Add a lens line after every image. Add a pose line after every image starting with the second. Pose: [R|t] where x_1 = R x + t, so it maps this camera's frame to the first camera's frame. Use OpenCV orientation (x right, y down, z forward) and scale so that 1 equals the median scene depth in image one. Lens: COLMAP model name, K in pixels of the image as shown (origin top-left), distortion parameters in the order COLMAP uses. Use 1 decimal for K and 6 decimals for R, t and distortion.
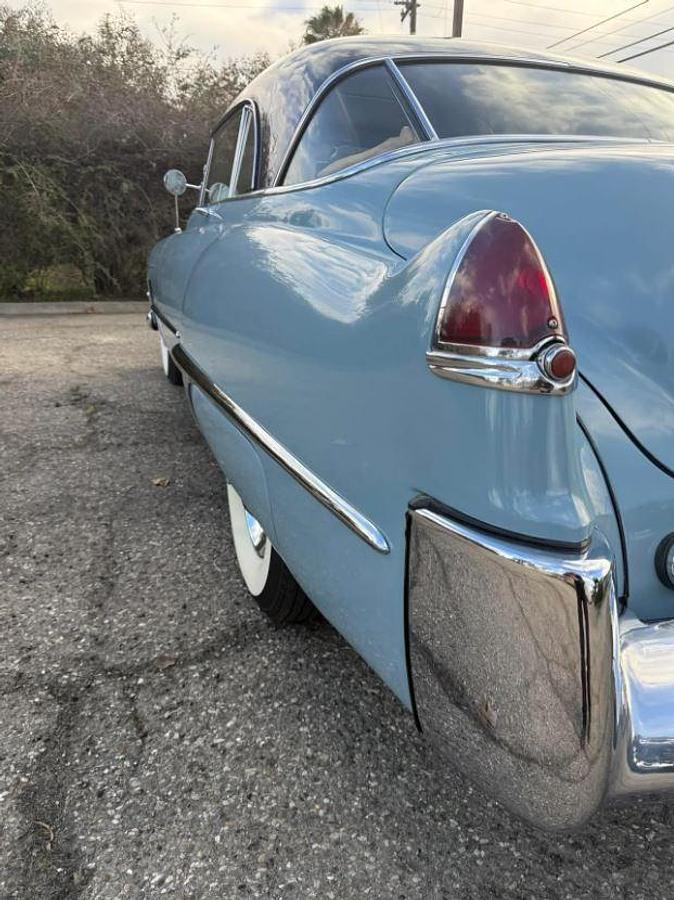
lens RADIAL K [[678.7, 0, 339.5], [0, 678.7, 463.2], [0, 0, 1]] dist [0.079970, -0.179704]
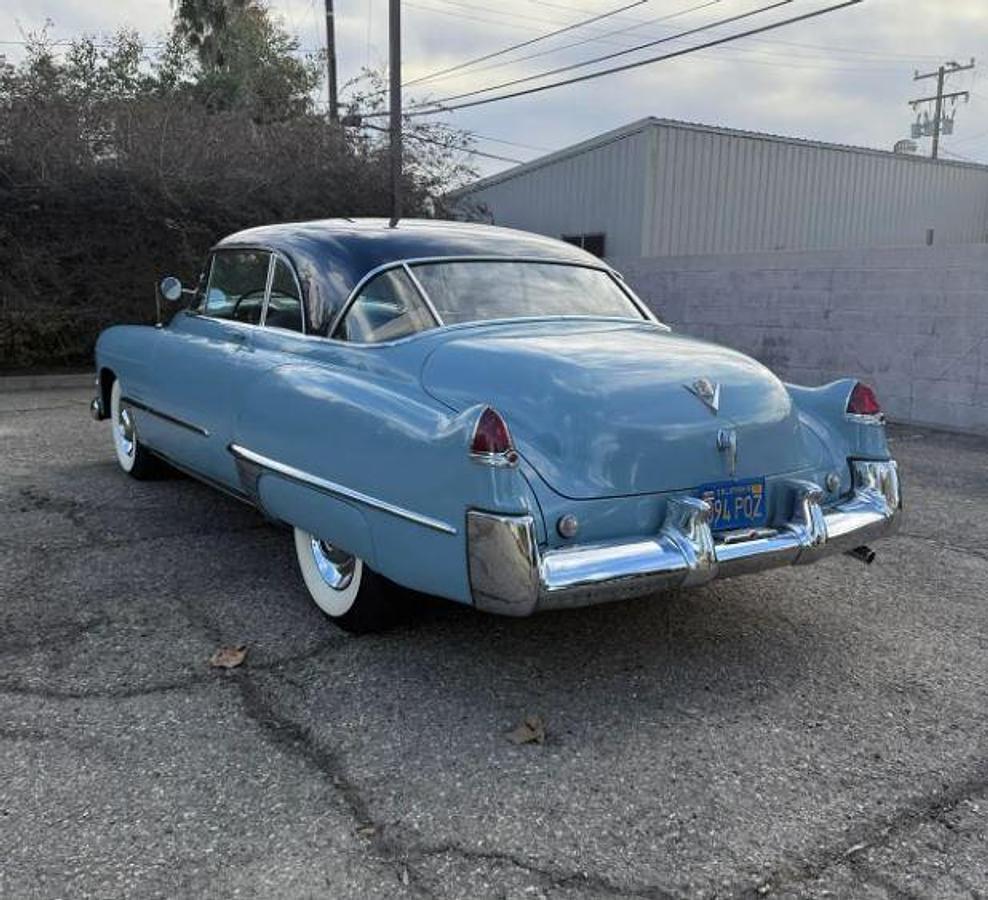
lens RADIAL K [[872.5, 0, 513.6], [0, 872.5, 449.2], [0, 0, 1]] dist [0.047259, -0.050254]
pose [[0.963342, -0.054371, 0.262710, -0.252168], [0.087952, 0.989135, -0.117802, 0.100646], [-0.253450, 0.136589, 0.957657, -0.986973]]
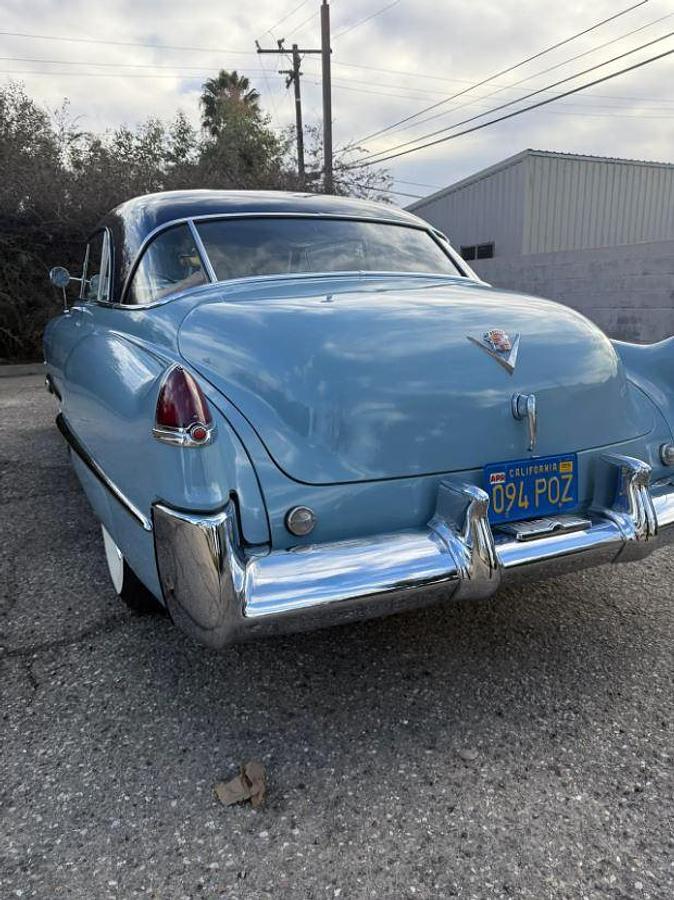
lens RADIAL K [[654.3, 0, 330.2], [0, 654.3, 440.1], [0, 0, 1]] dist [0.003396, -0.007272]
pose [[0.989789, -0.070186, 0.124065, 0.165446], [0.081197, 0.992977, -0.086048, 0.033639], [-0.117154, 0.095243, 0.988536, -0.424469]]
